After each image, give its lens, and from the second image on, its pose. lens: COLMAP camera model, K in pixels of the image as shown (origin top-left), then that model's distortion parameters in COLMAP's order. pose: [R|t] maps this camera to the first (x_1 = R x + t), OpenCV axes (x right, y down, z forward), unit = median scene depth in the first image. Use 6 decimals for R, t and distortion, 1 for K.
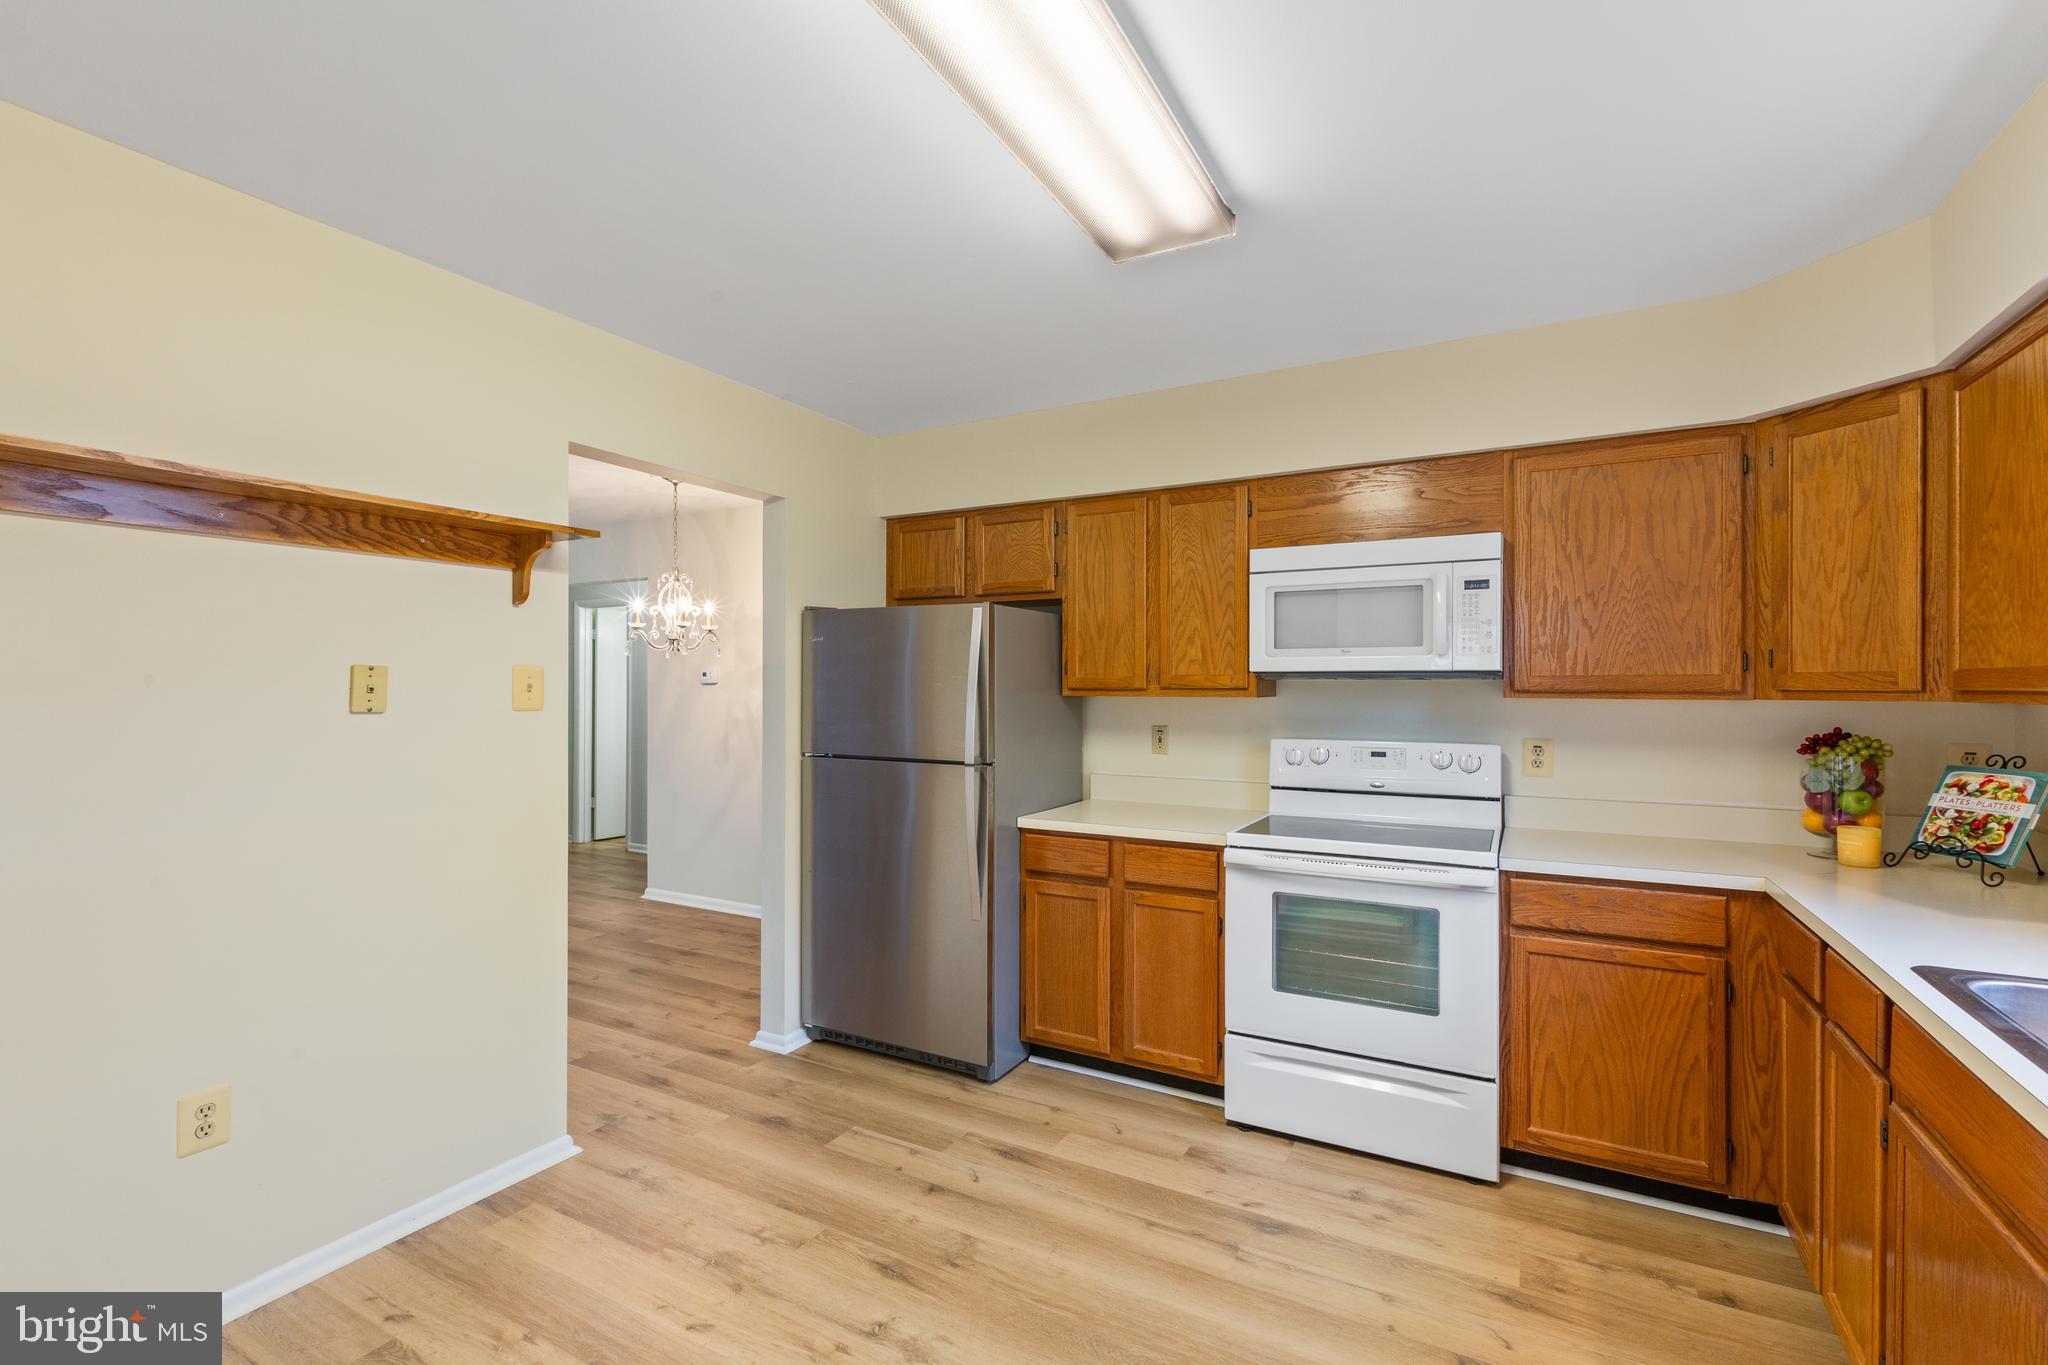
lens RADIAL K [[905.9, 0, 1029.0], [0, 905.9, 683.3], [0, 0, 1]] dist [-0.002982, -0.000562]
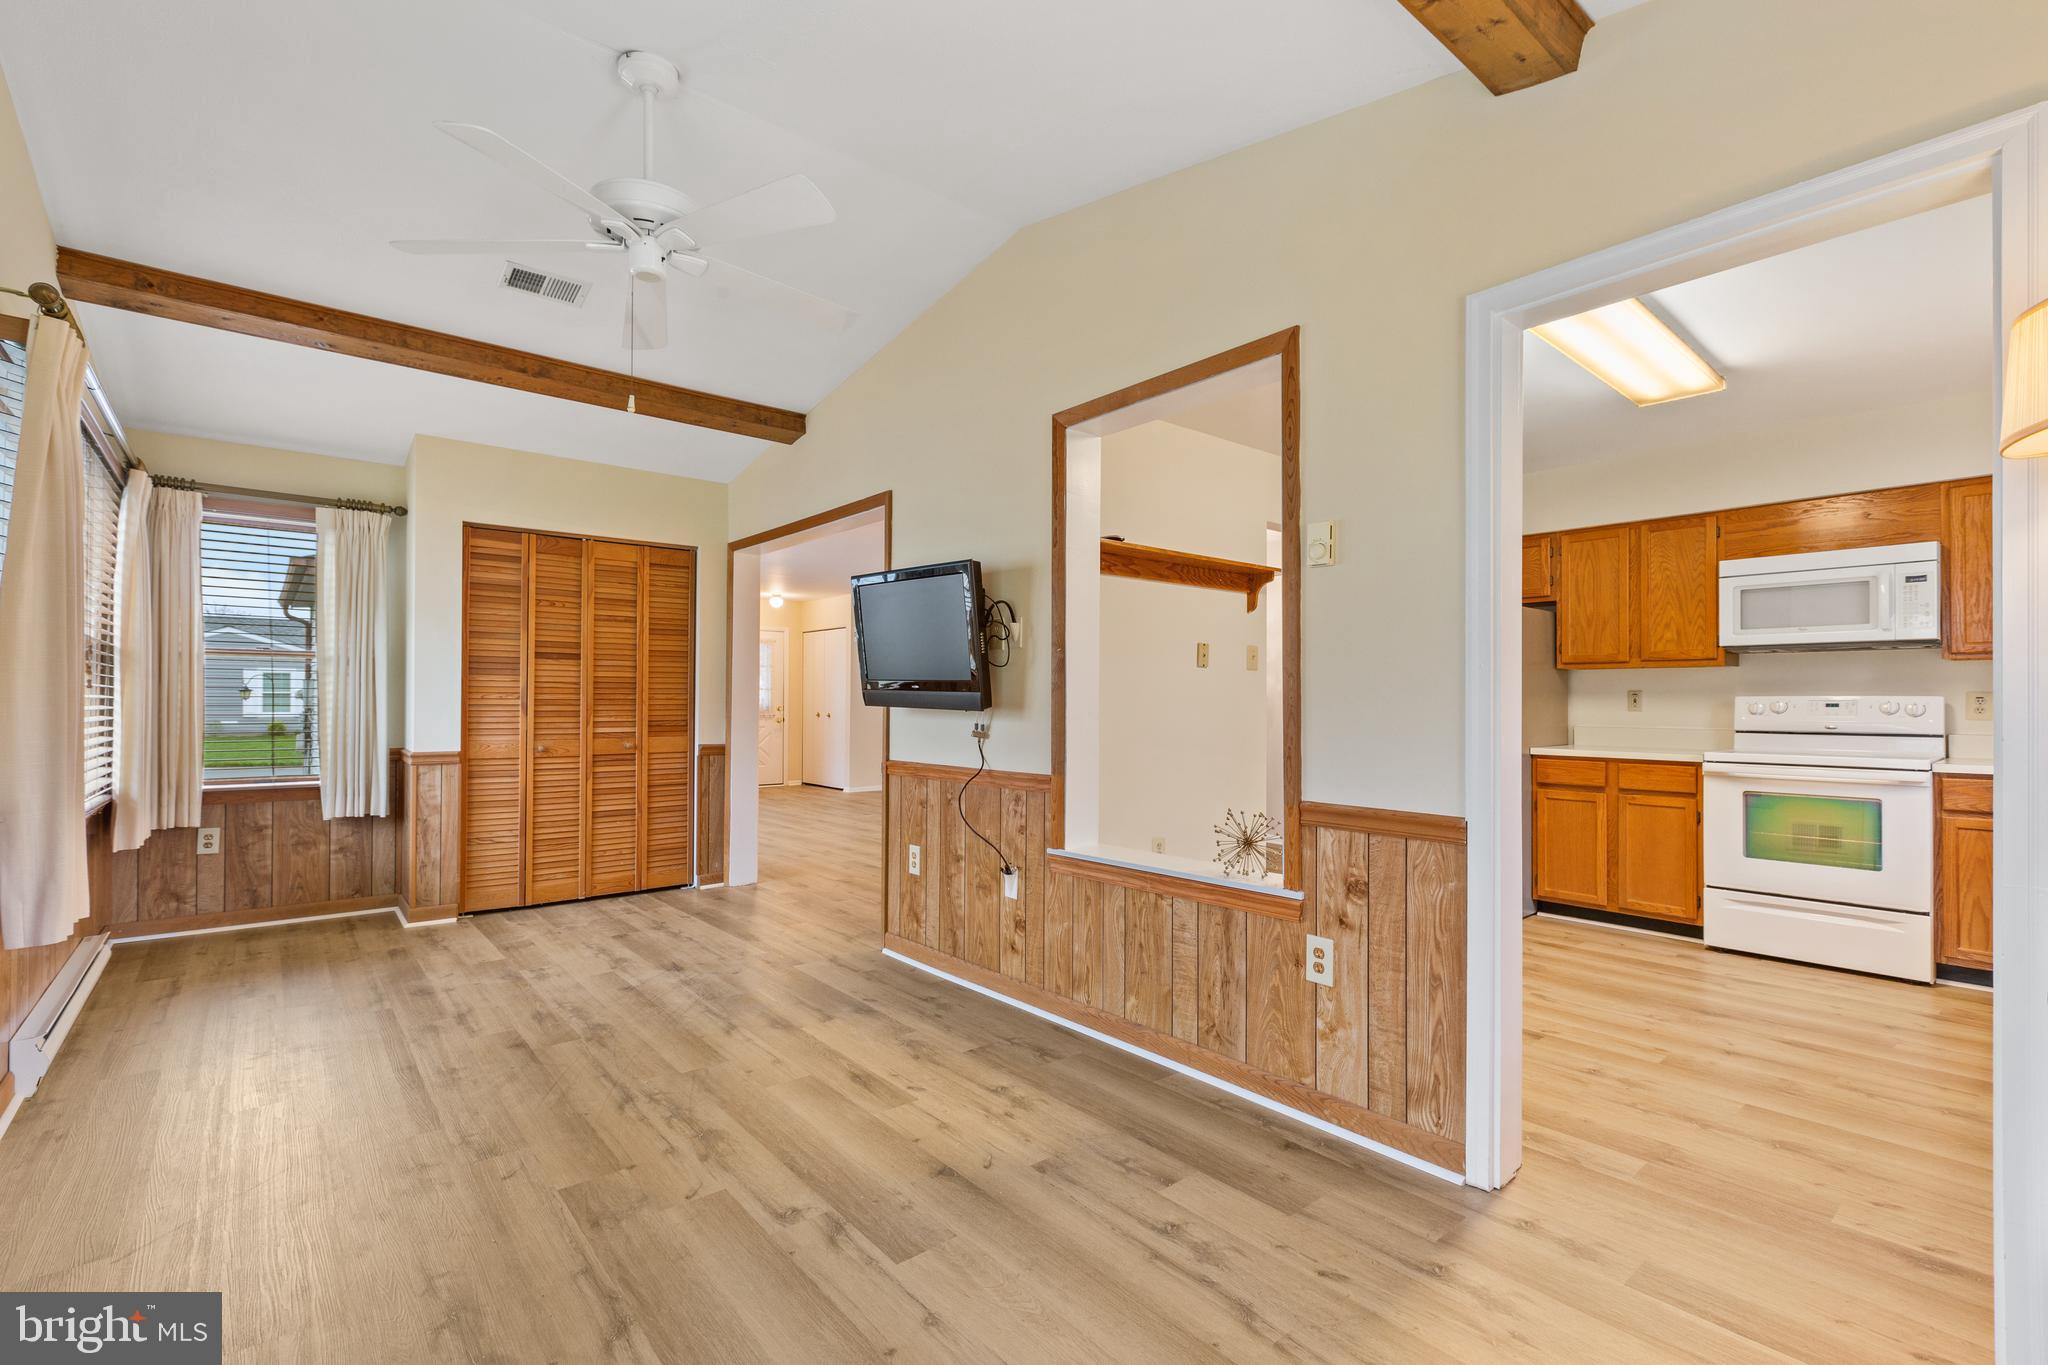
lens RADIAL K [[913.0, 0, 1030.9], [0, 913.0, 690.9], [0, 0, 1]] dist [0.000944, -0.000787]
pose [[0.935233, 0.000051, -0.354034, -0.289642], [-0.004193, 0.999931, -0.010932, 0.086104], [0.354009, 0.011709, 0.935169, -0.808854]]
